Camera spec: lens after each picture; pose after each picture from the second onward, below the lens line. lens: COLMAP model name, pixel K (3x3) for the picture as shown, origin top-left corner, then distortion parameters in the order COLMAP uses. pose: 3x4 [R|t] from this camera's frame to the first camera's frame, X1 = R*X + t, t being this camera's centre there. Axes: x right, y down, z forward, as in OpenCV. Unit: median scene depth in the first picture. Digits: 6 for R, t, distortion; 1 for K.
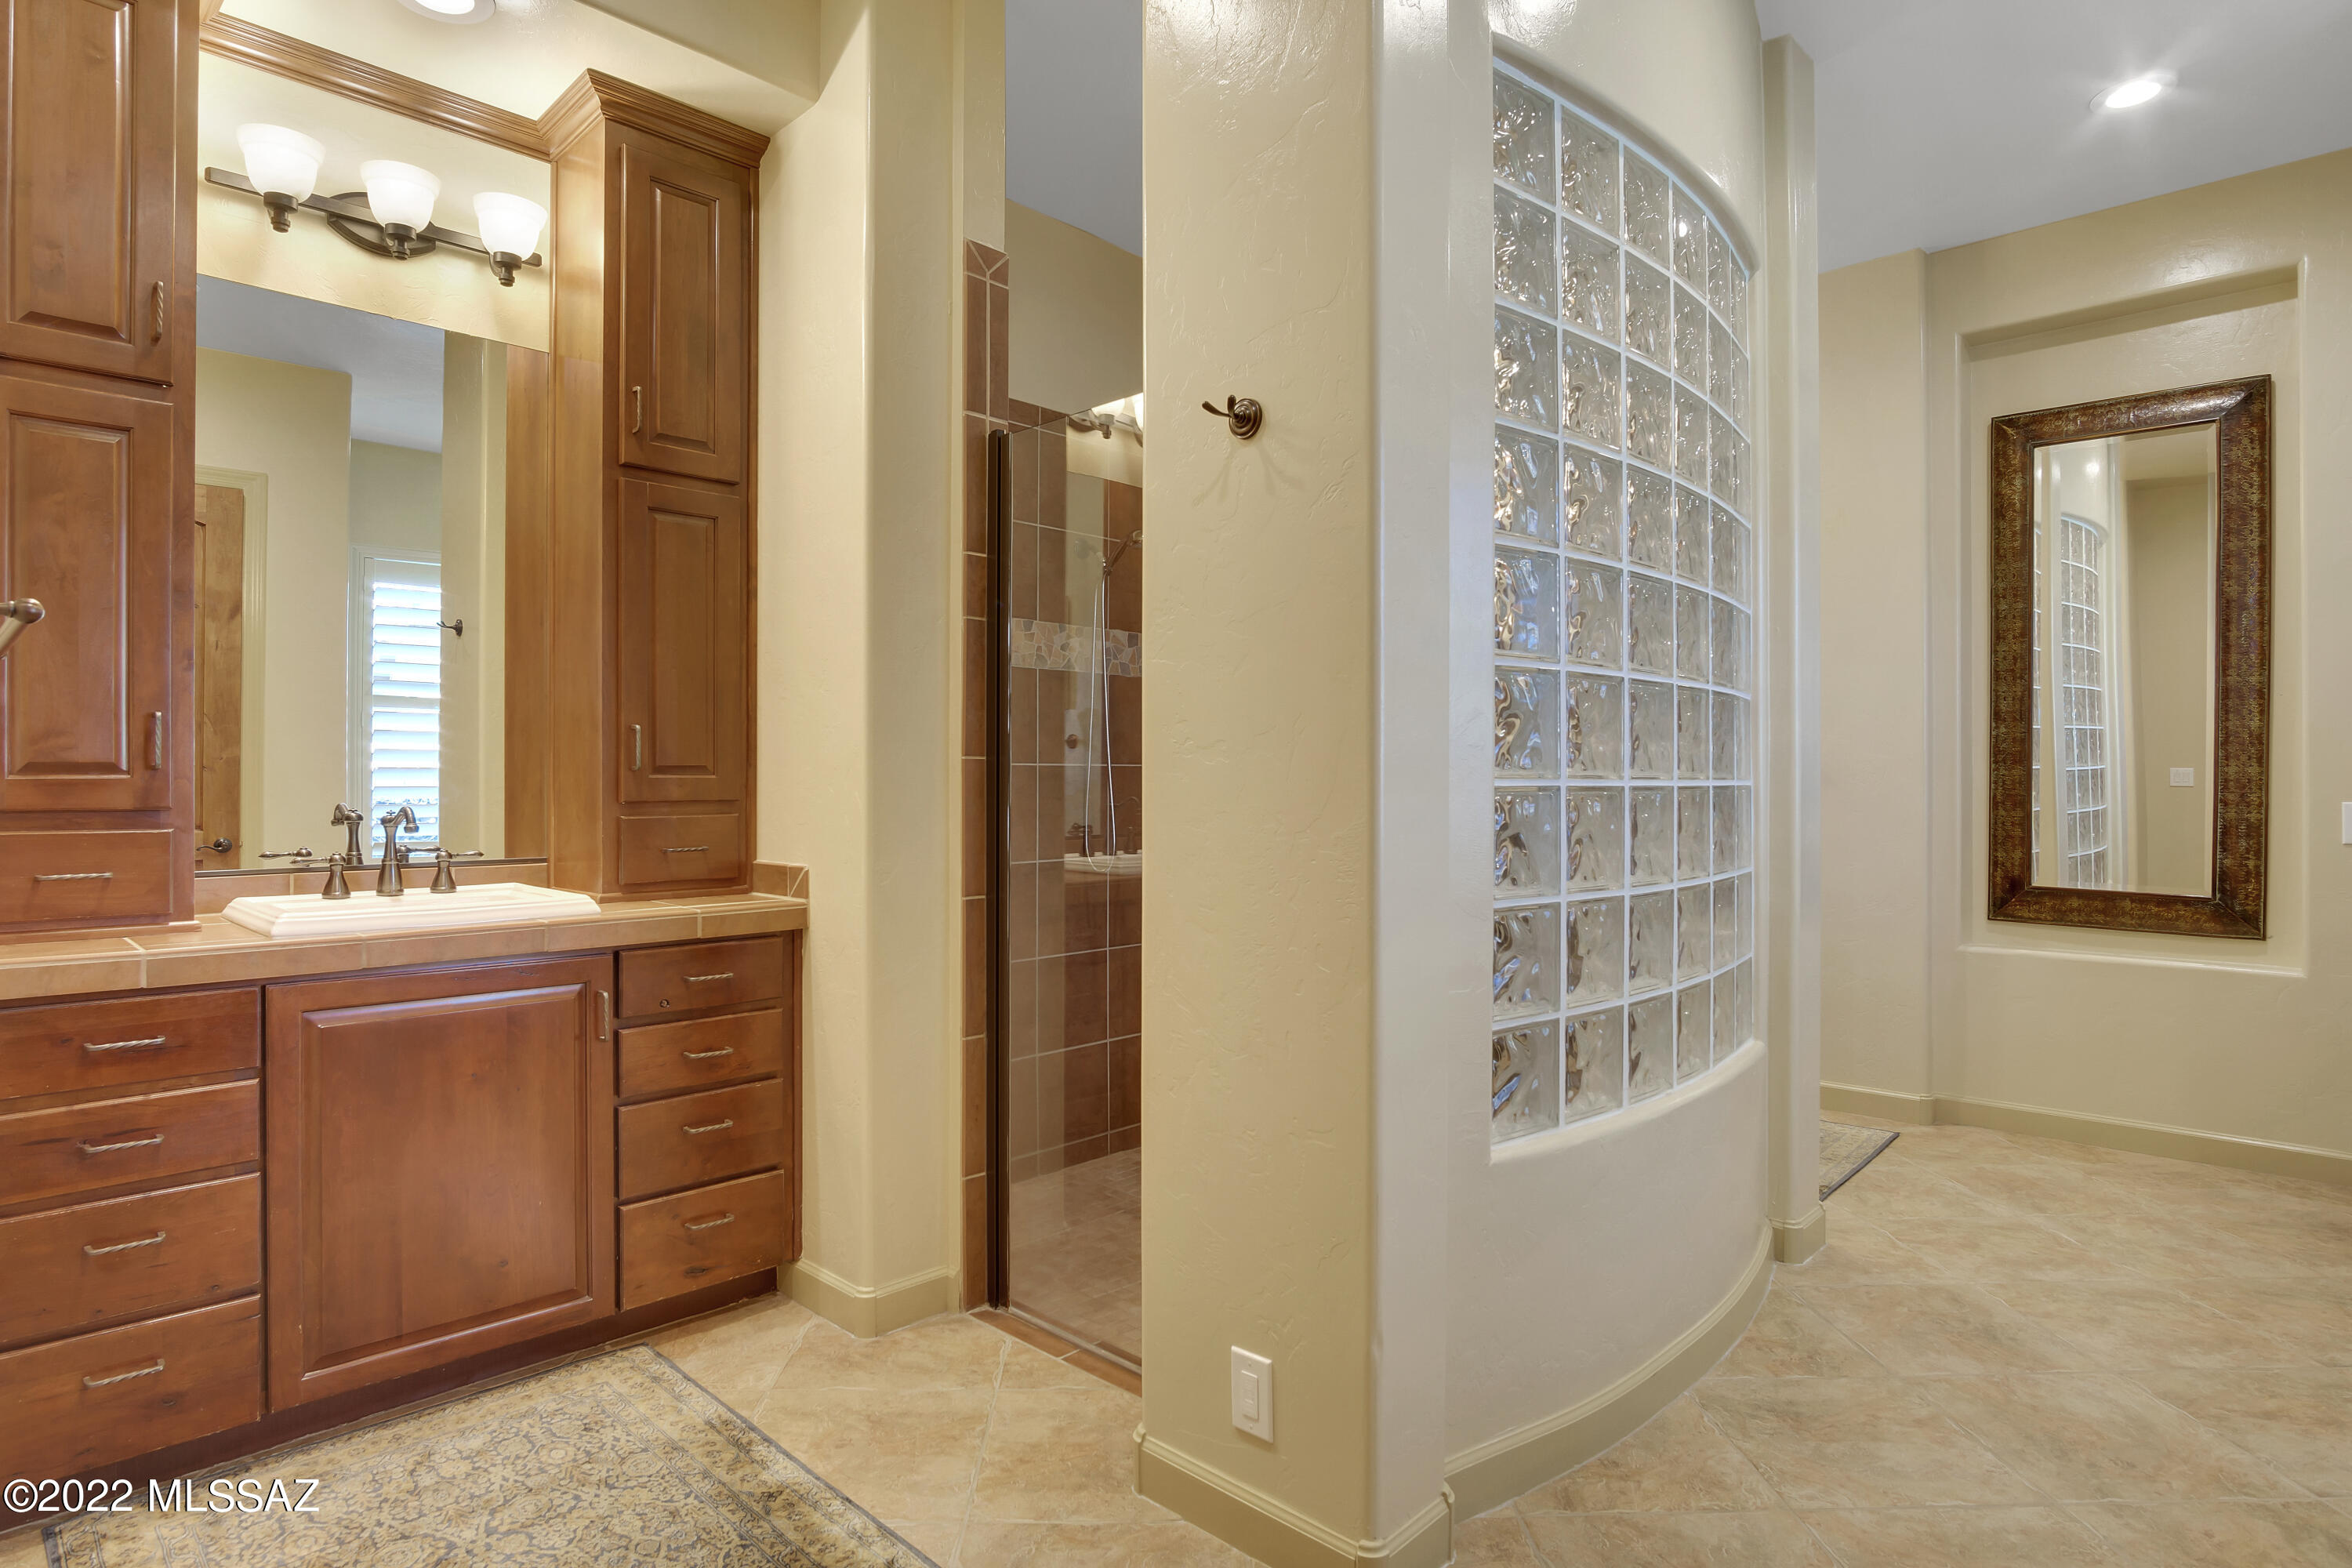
lens RADIAL K [[1244.5, 0, 1172.7], [0, 1244.5, 776.1], [0, 0, 1]] dist [-0.035601, 0.011022]
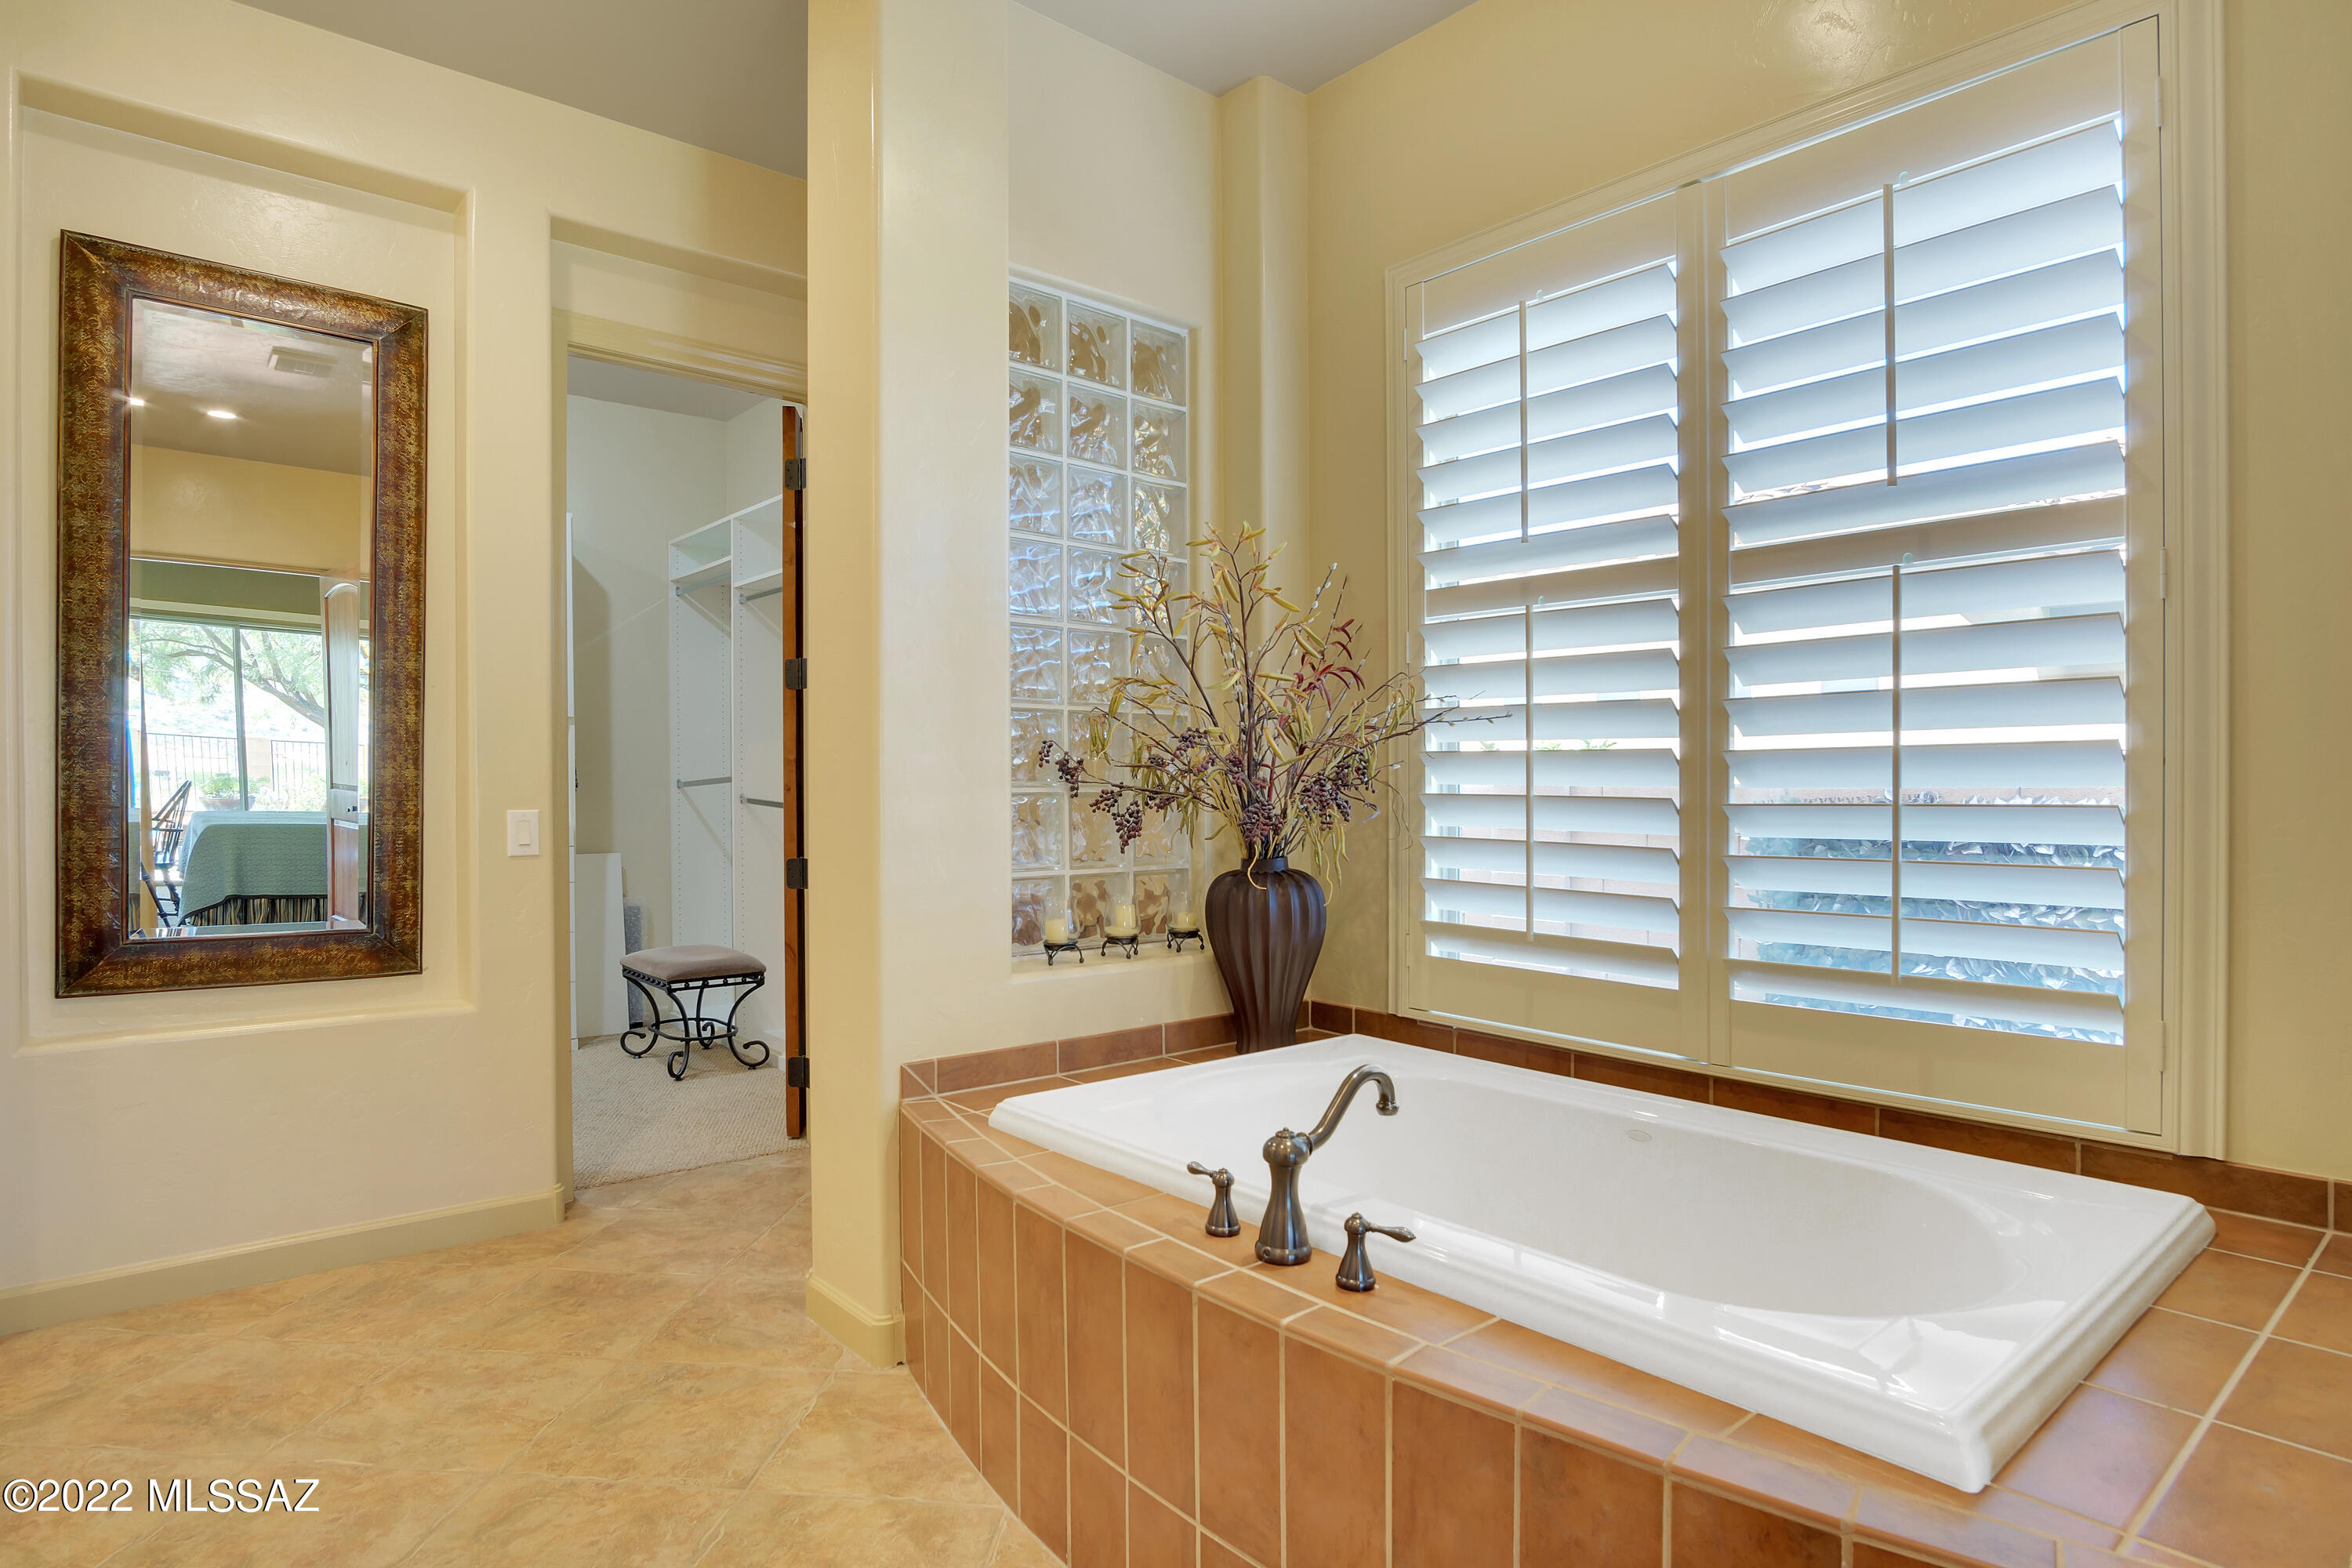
lens RADIAL K [[1265.2, 0, 1168.0], [0, 1265.2, 804.4], [0, 0, 1]] dist [-0.038478, 0.012192]
pose [[0.105355, -0.013717, 0.994340, 0.084205], [-0.006668, 0.999873, 0.014500, 0.000504], [-0.994412, -0.008158, 0.105250, 0.386853]]
